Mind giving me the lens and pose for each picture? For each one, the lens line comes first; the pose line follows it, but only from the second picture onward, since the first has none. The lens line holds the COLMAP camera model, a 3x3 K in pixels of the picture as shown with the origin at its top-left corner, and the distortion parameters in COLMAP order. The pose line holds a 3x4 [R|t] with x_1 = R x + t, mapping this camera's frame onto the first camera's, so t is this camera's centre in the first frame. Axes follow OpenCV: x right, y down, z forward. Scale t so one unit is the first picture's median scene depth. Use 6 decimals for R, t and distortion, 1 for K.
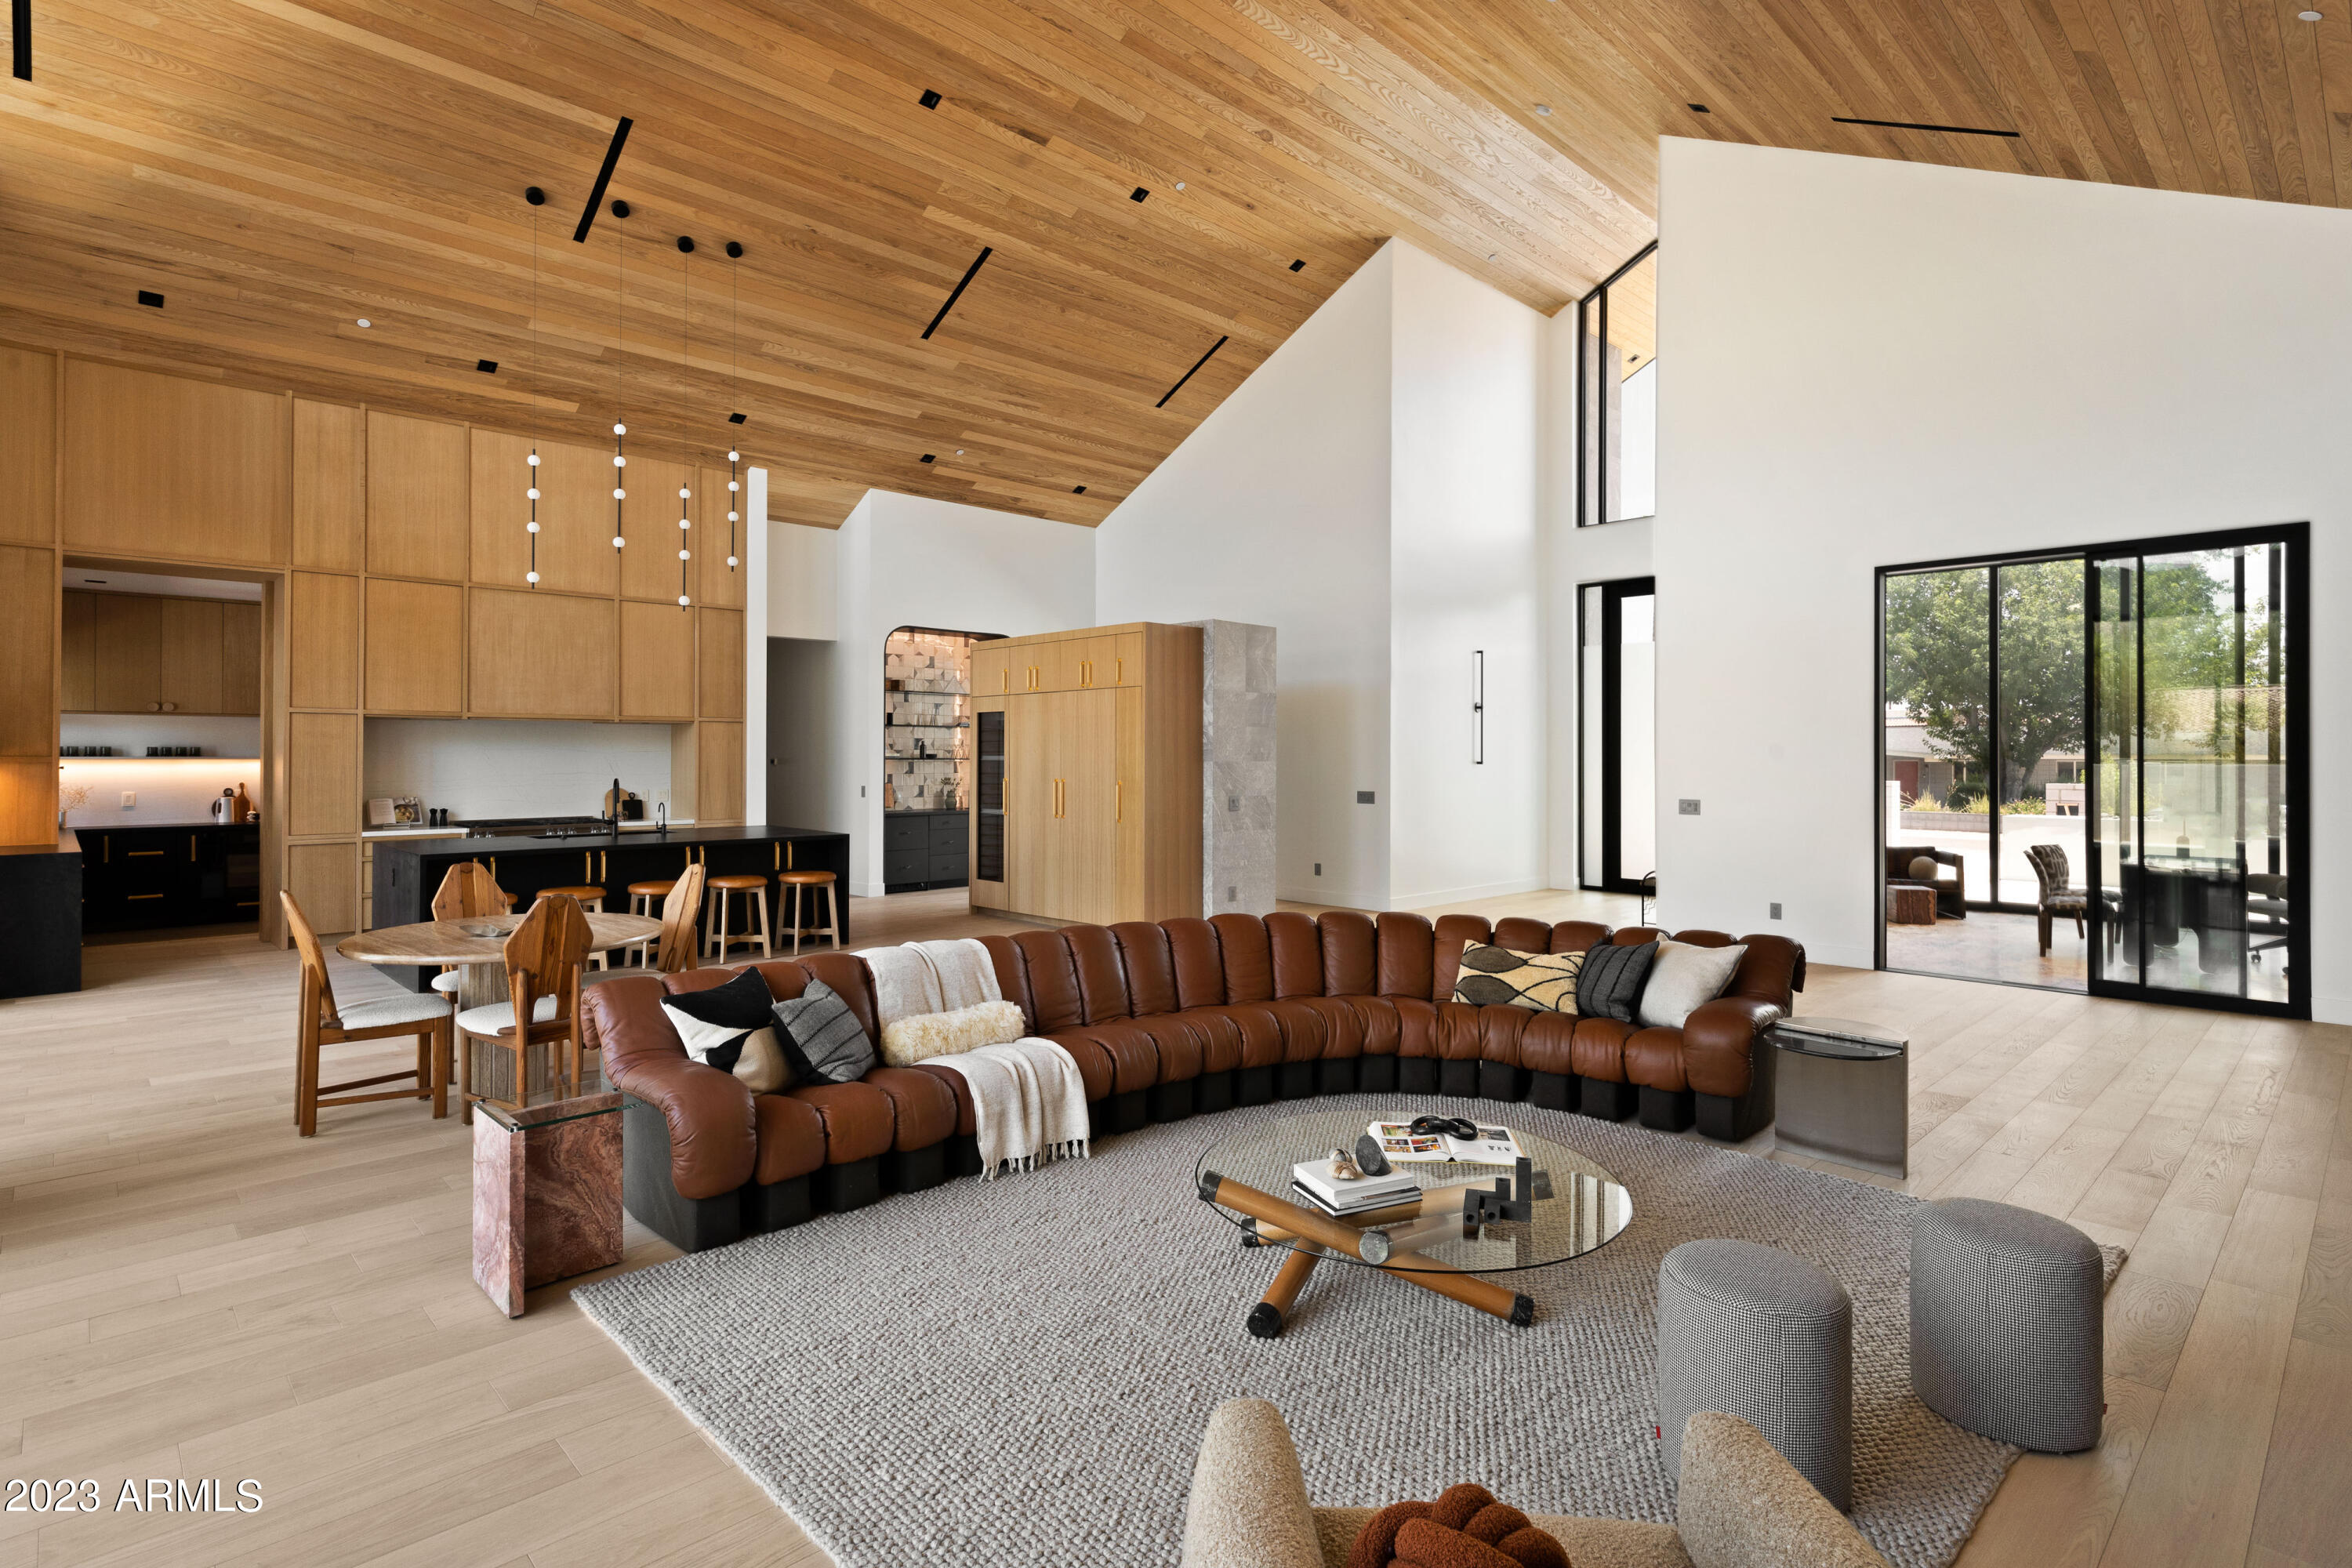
lens RADIAL K [[1190.2, 0, 1167.0], [0, 1190.2, 750.9], [0, 0, 1]] dist [0.004976, 0.000050]
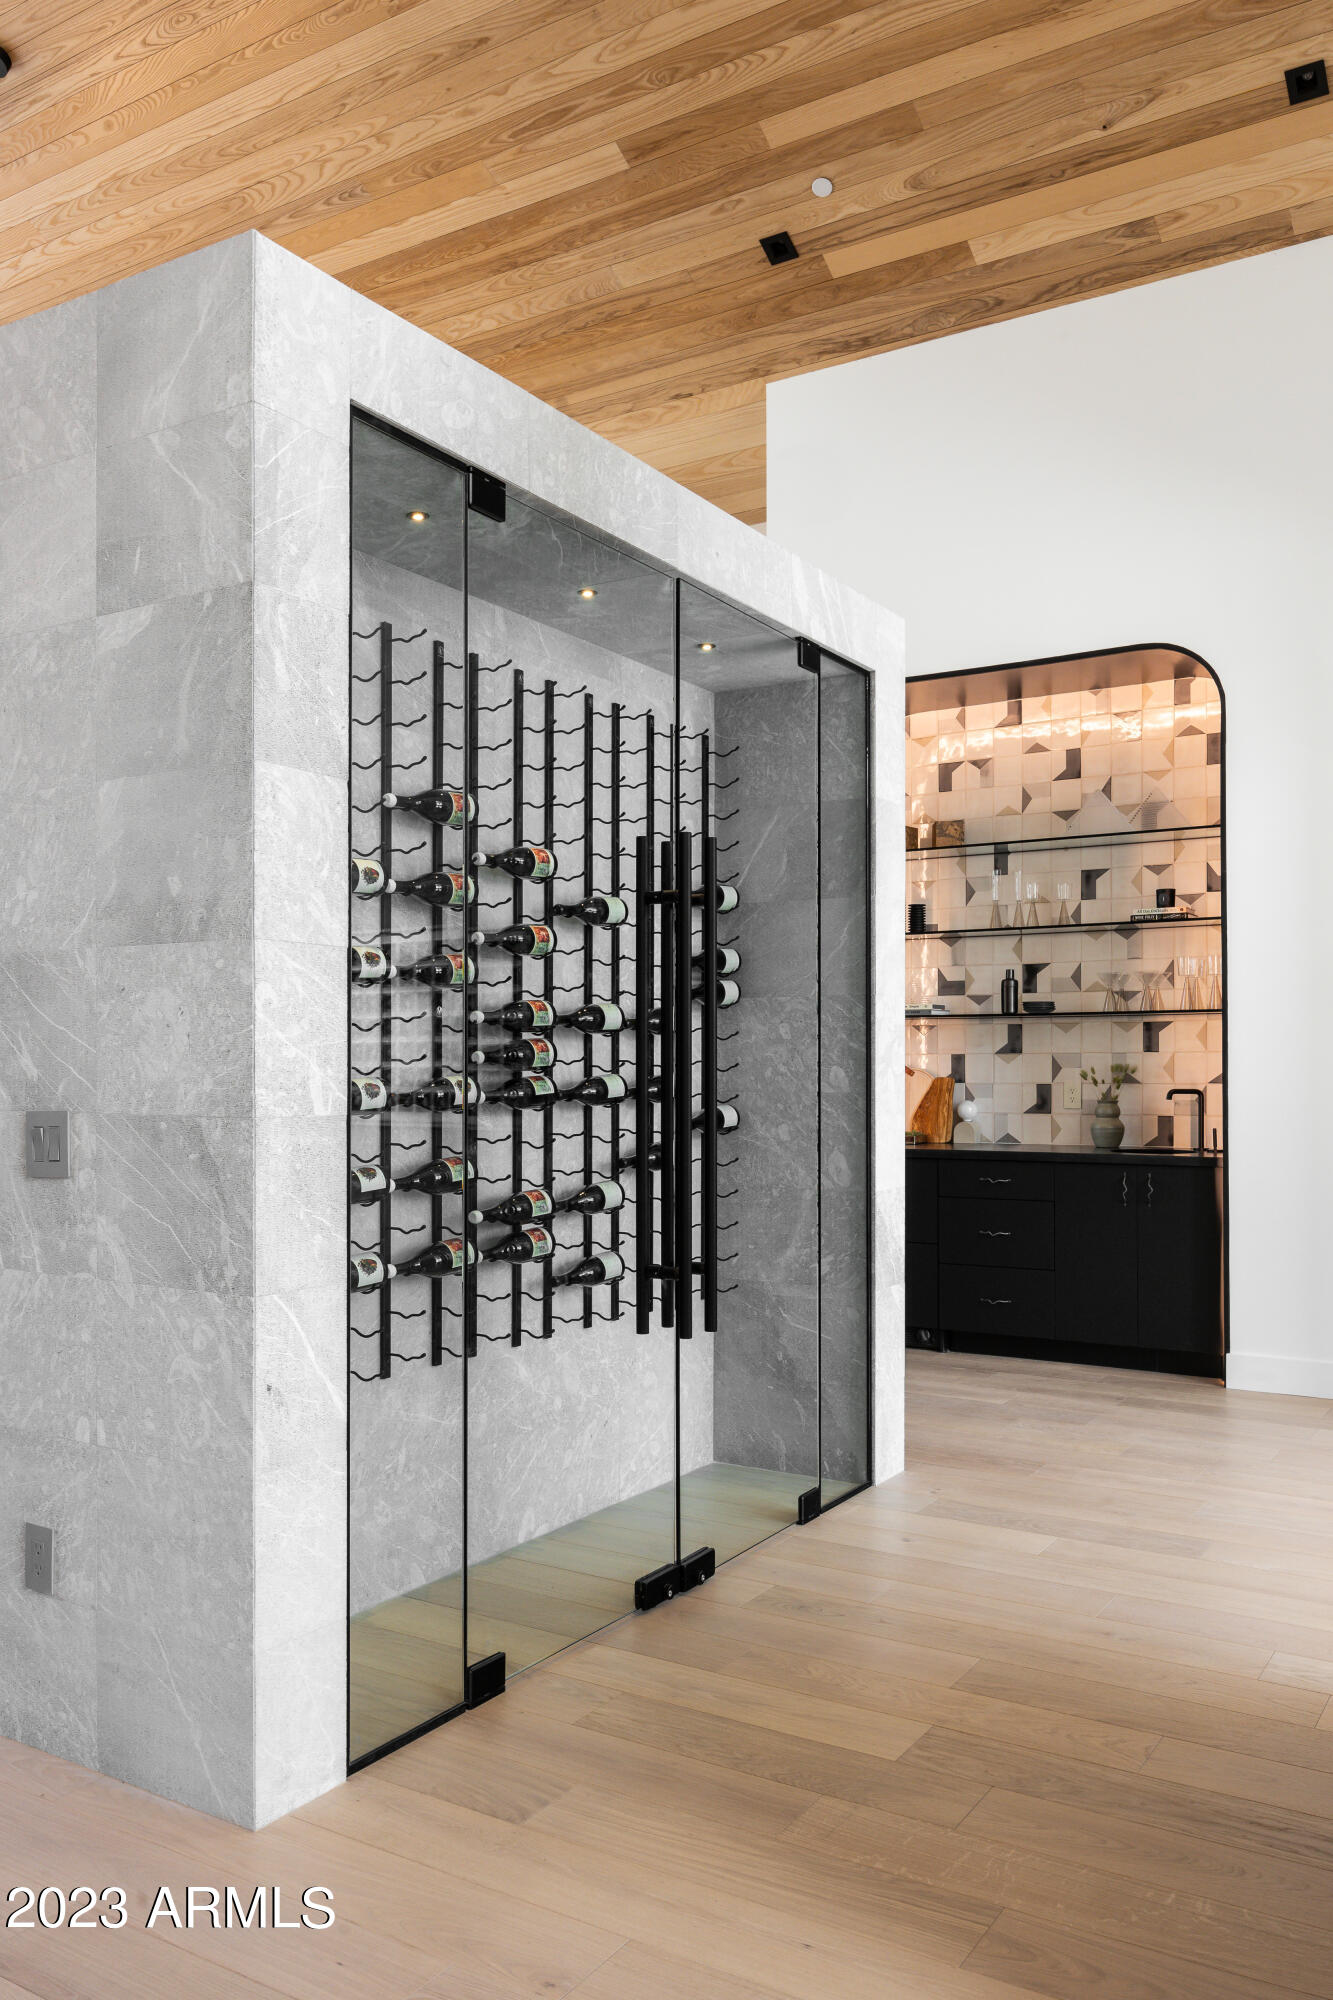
lens RADIAL K [[1561.1, 0, 649.0], [0, 1561.1, 1059.5], [0, 0, 1]] dist [-0.001046, -0.007531]
pose [[0.241176, -0.004612, -0.970470, 0.336691], [0.006976, 0.999971, -0.003018, 0.028252], [0.970456, -0.006042, 0.241202, 0.973346]]
